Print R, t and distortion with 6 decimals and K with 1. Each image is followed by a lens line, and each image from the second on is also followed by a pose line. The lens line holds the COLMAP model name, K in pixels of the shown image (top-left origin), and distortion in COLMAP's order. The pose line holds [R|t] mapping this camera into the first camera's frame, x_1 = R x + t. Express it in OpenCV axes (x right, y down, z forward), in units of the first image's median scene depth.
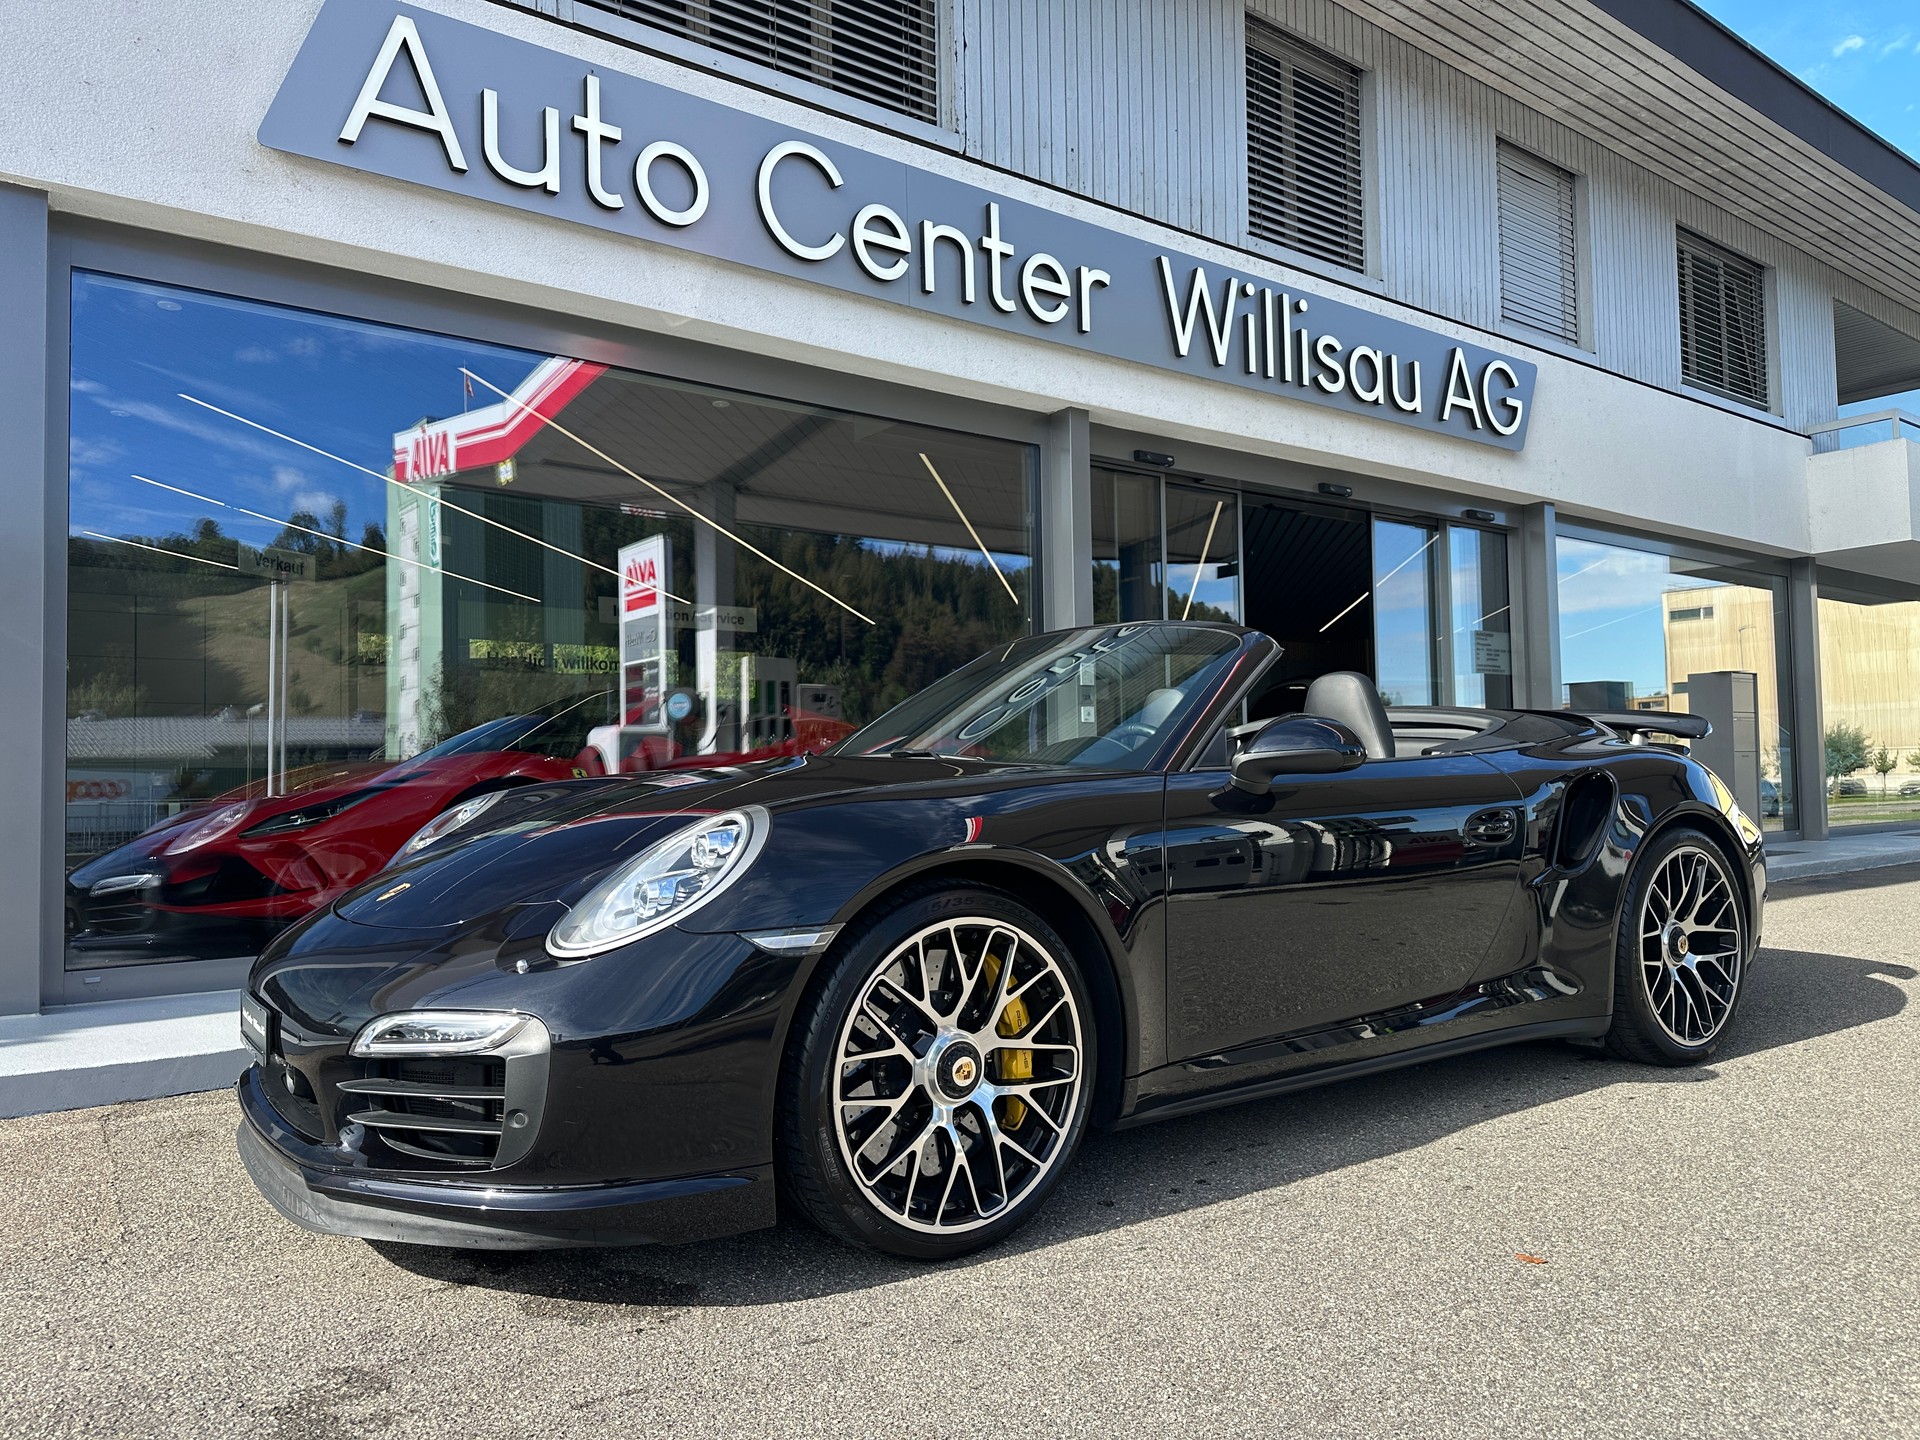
lens RADIAL K [[1351.0, 0, 946.6], [0, 1351.0, 732.4], [0, 0, 1]] dist [0.016756, -0.029832]
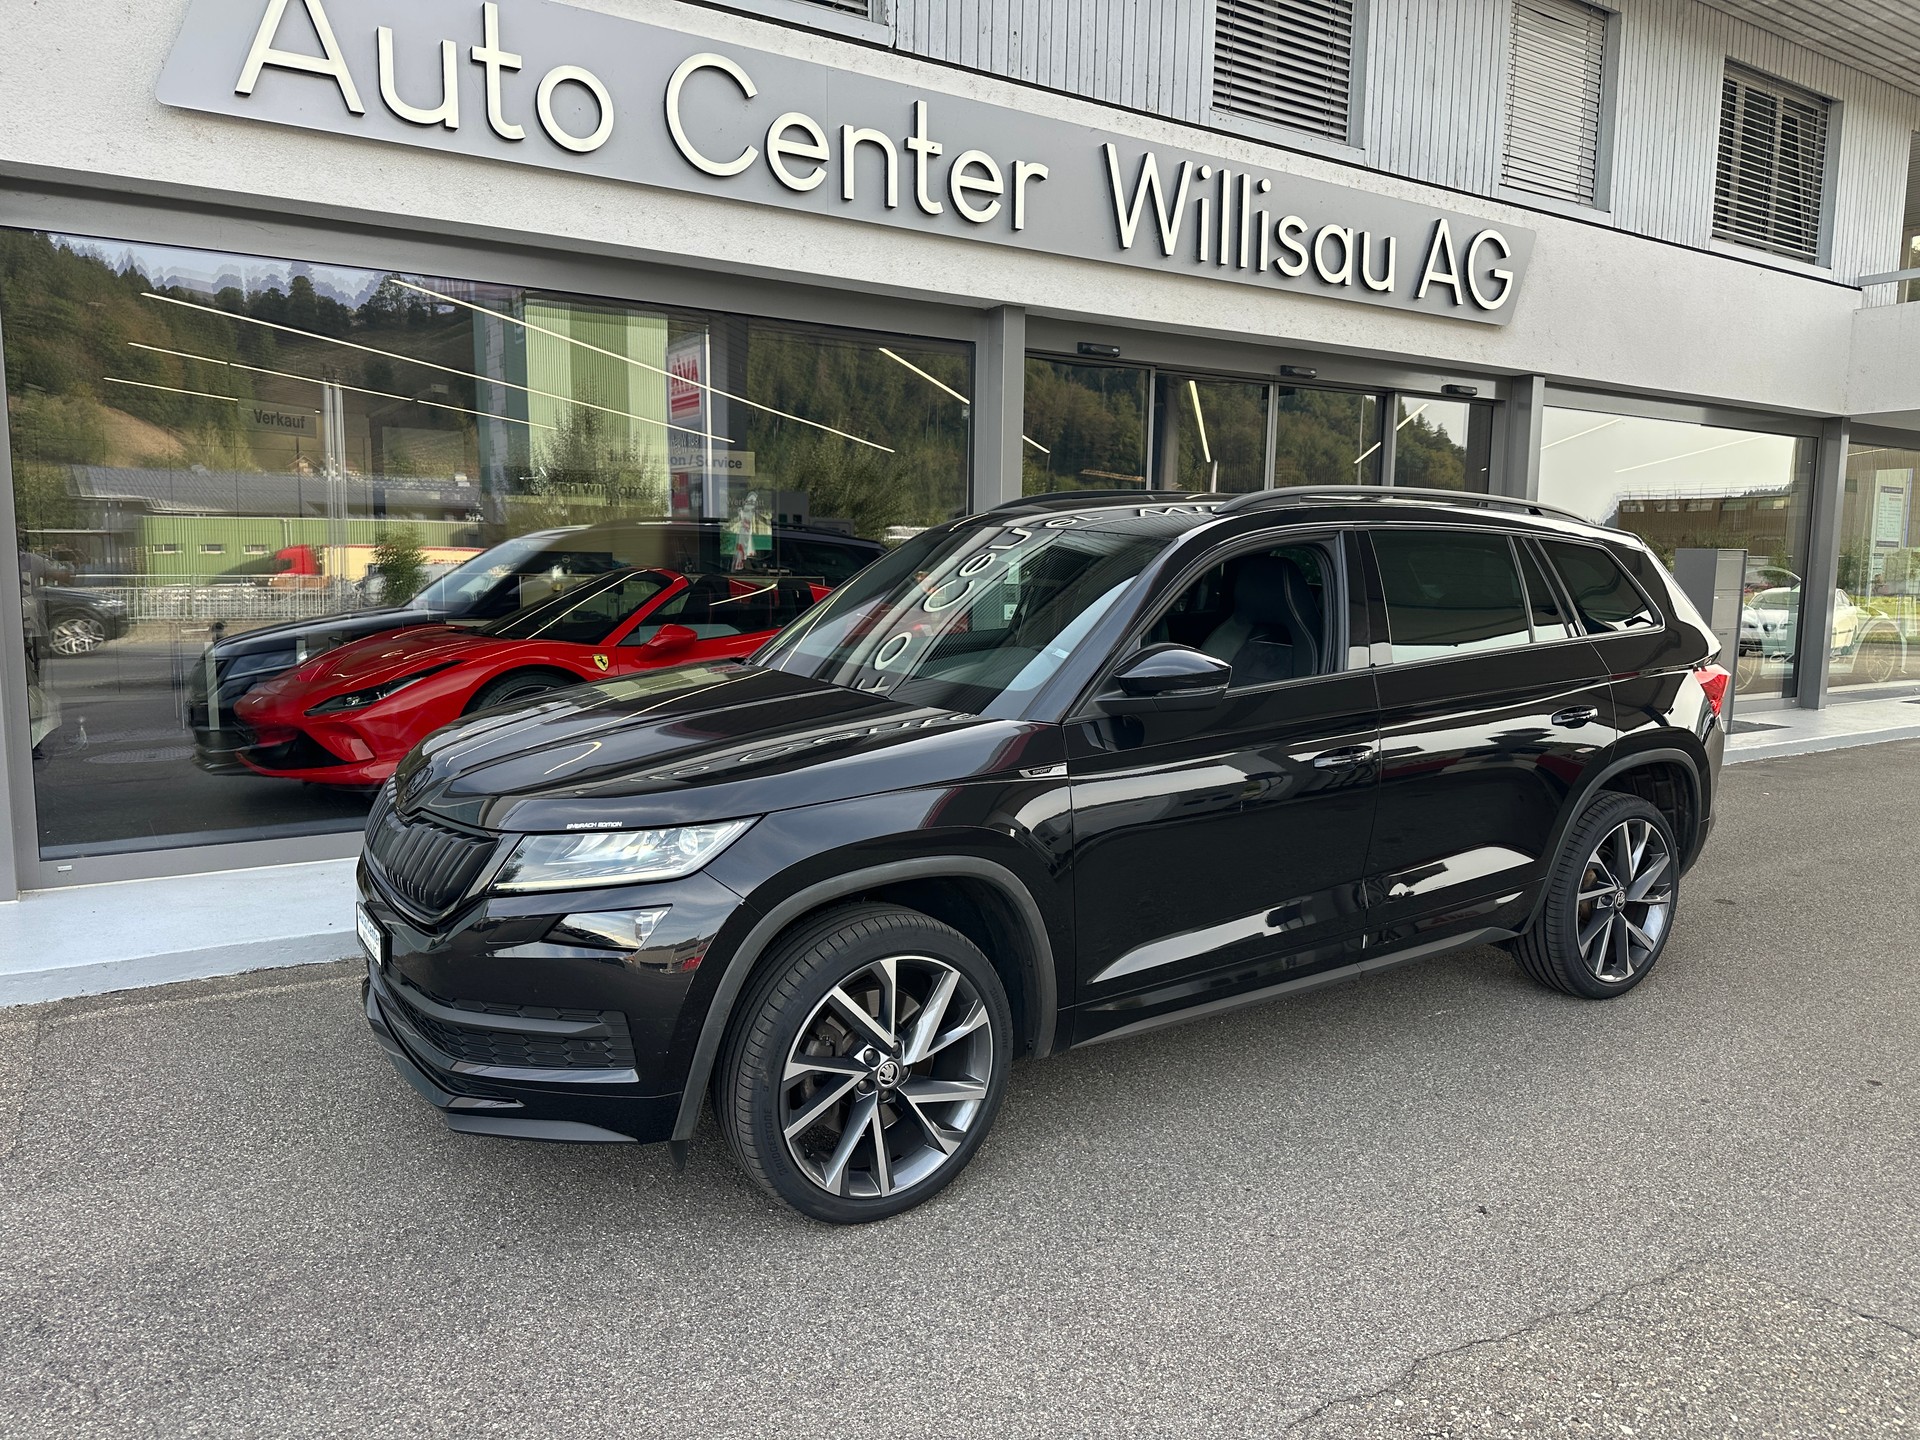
lens RADIAL K [[1351.0, 0, 950.9], [0, 1351.0, 728.8], [0, 0, 1]] dist [0.016756, -0.029832]
pose [[0.997410, 0.037326, -0.061475, 0.118396], [-0.026686, 0.985833, 0.165595, -0.089583], [0.066785, -0.163525, 0.984276, -0.046079]]
